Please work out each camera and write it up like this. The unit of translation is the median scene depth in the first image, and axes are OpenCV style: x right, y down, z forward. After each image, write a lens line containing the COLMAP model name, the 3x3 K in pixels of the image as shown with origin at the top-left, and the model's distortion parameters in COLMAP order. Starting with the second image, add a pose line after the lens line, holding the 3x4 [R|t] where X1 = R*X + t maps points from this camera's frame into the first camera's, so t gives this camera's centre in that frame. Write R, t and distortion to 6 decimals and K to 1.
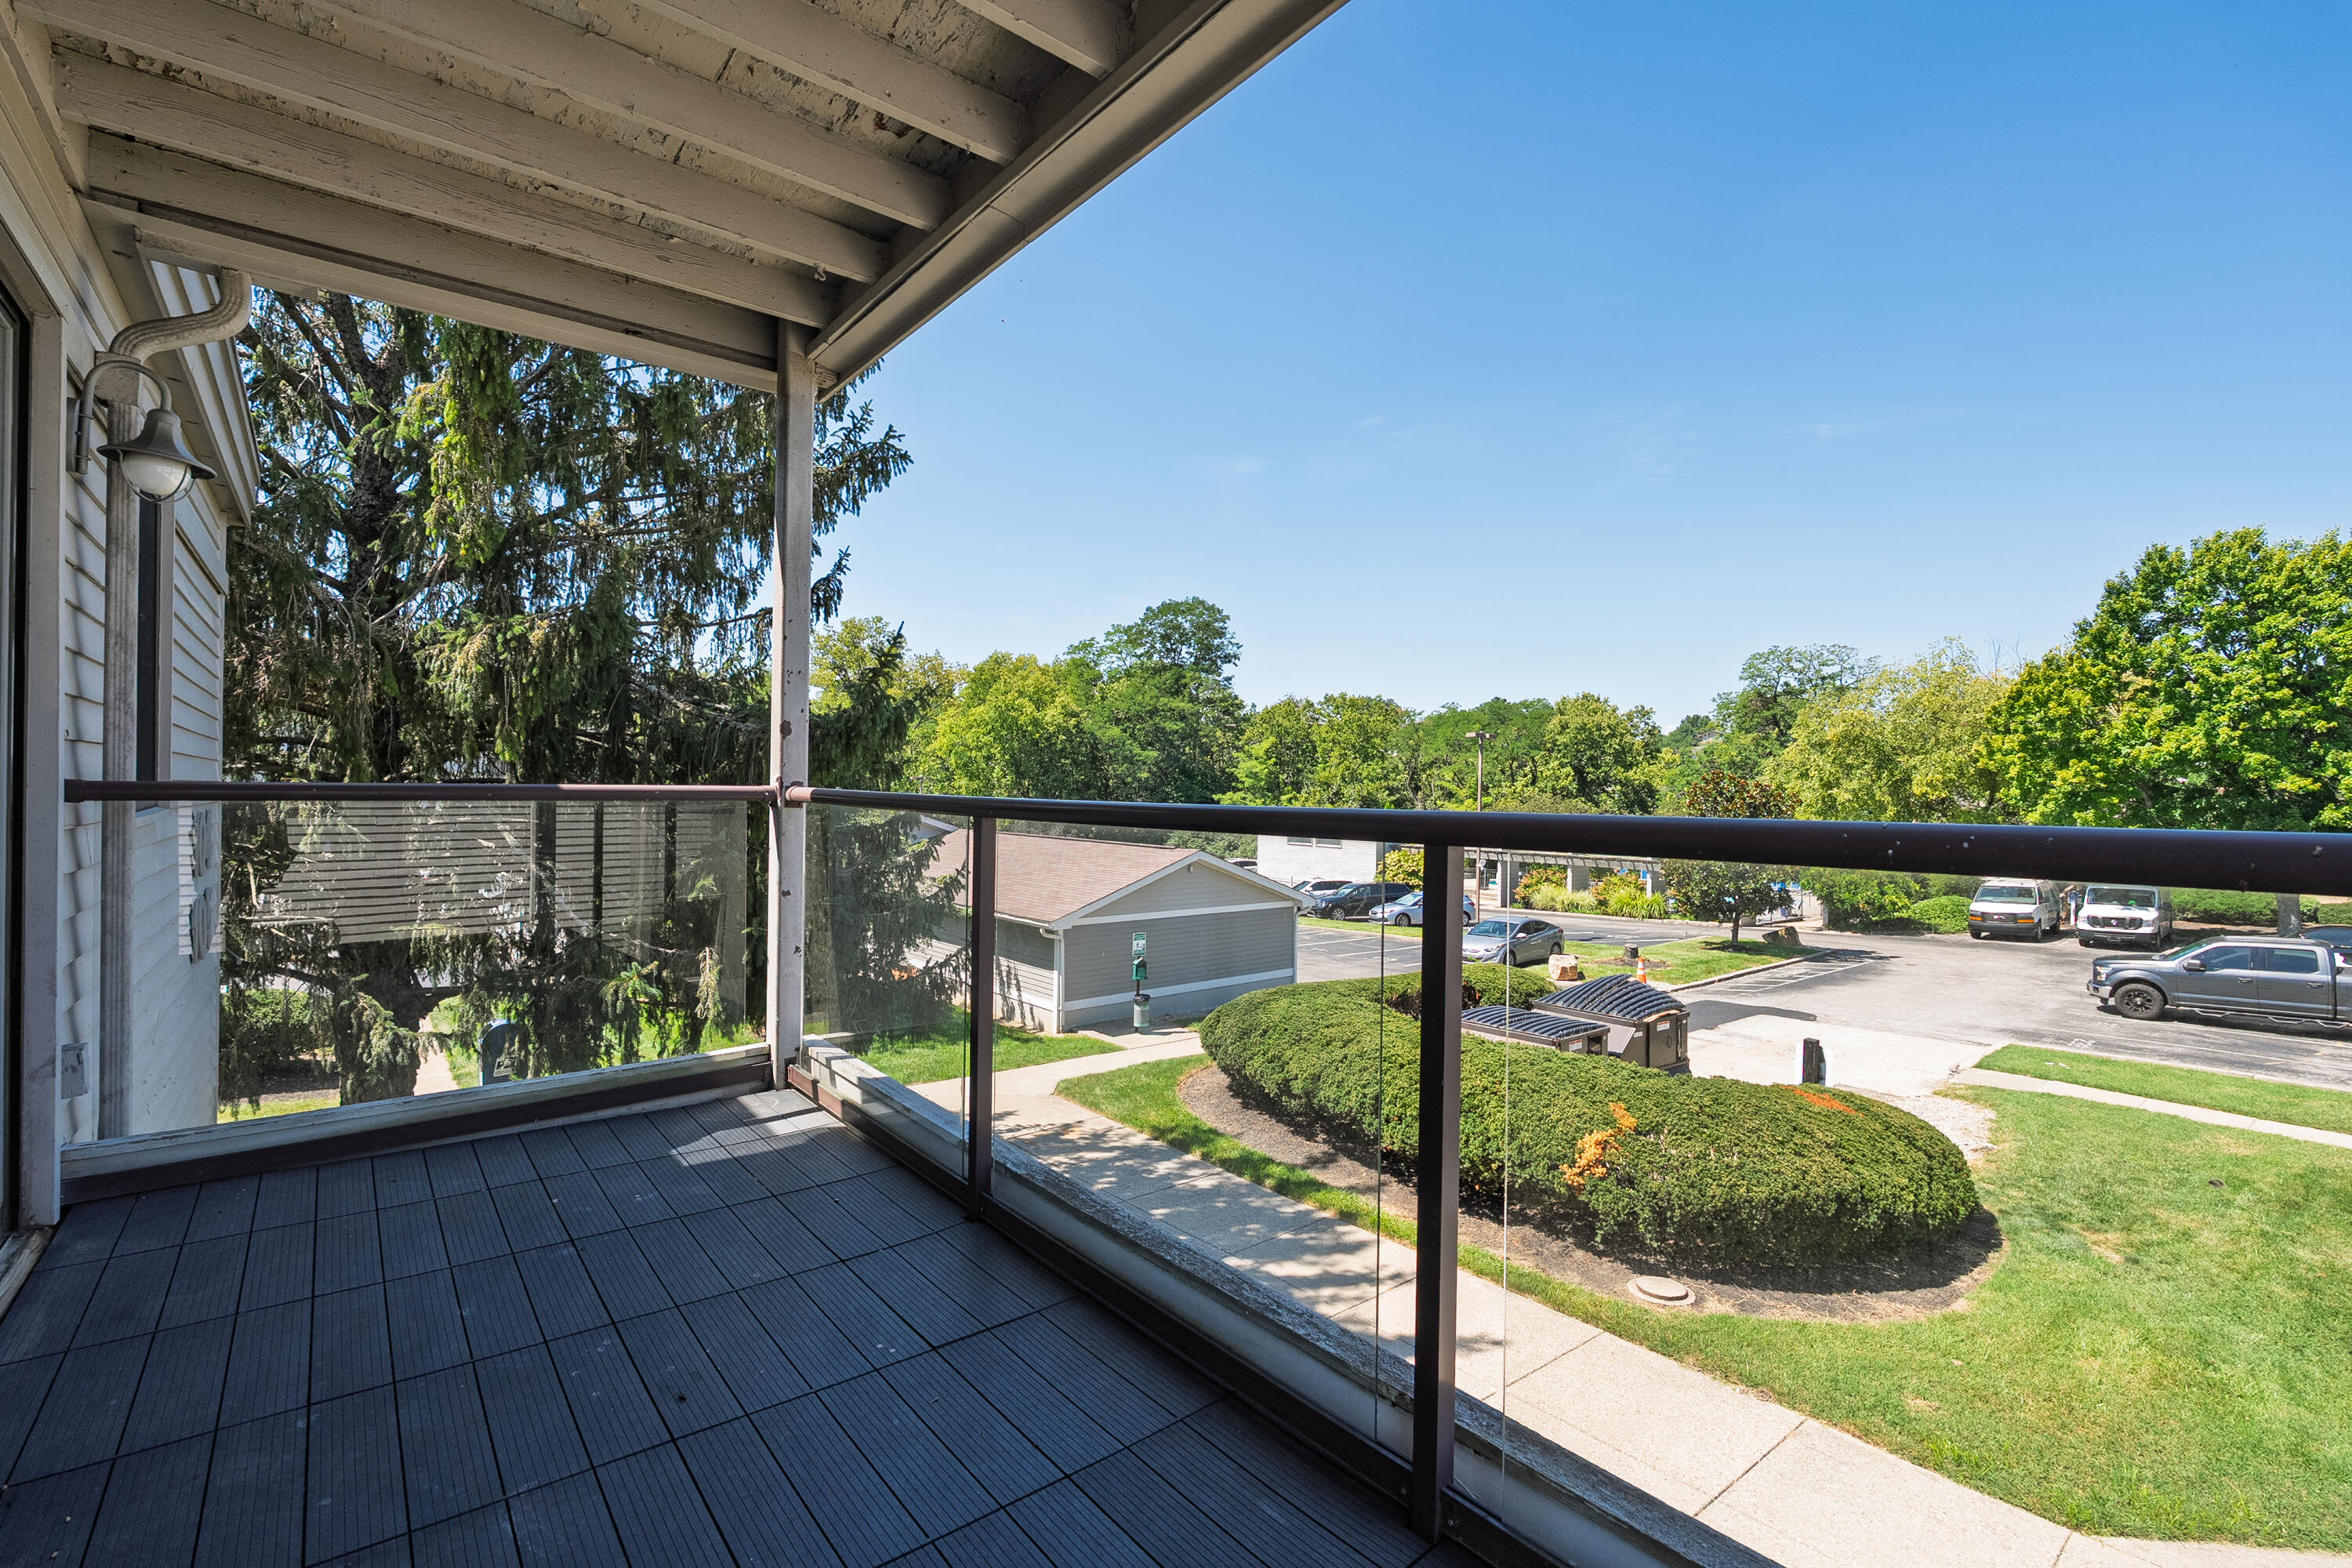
lens RADIAL K [[1024.3, 0, 1179.4], [0, 1024.3, 786.1], [0, 0, 1]] dist [-0.003481, 0.000234]
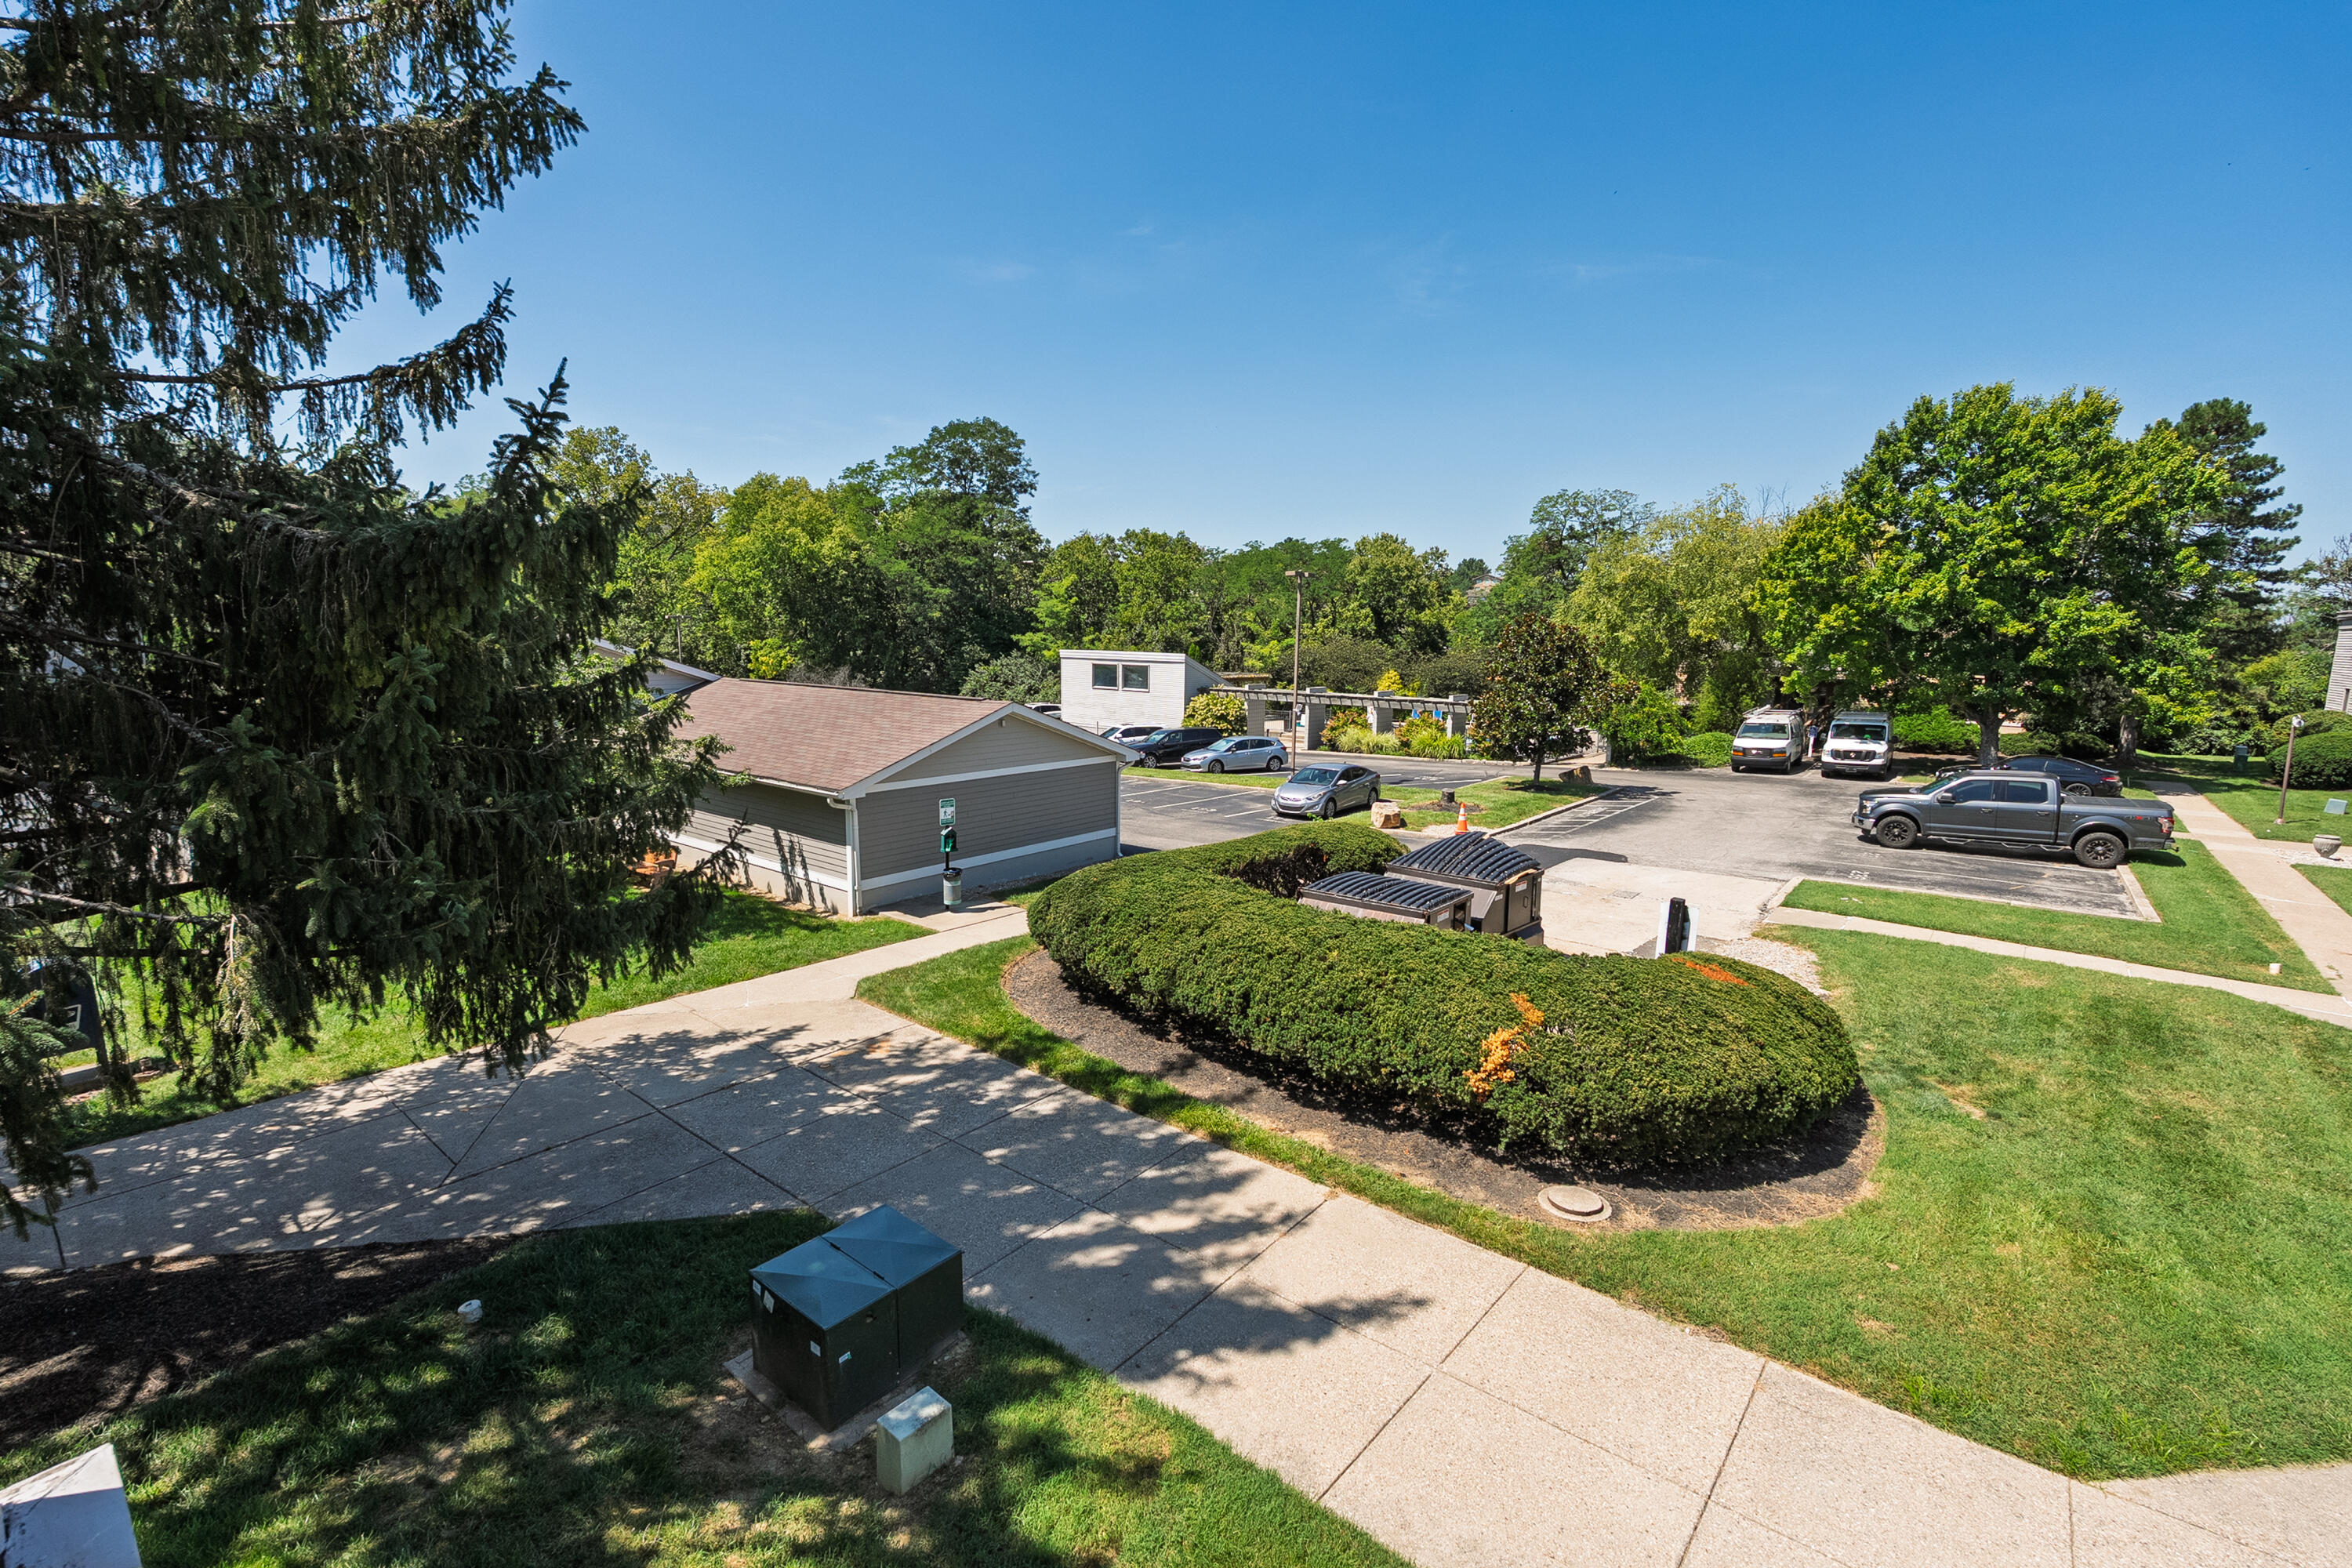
lens RADIAL K [[1024.3, 0, 1179.4], [0, 1024.3, 786.1], [0, 0, 1]] dist [-0.003481, 0.000234]
pose [[0.980262, -0.028205, 0.195681, -0.014903], [-0.002330, 0.988054, 0.154091, -0.001979], [-0.197690, -0.151506, 0.968486, 0.116635]]
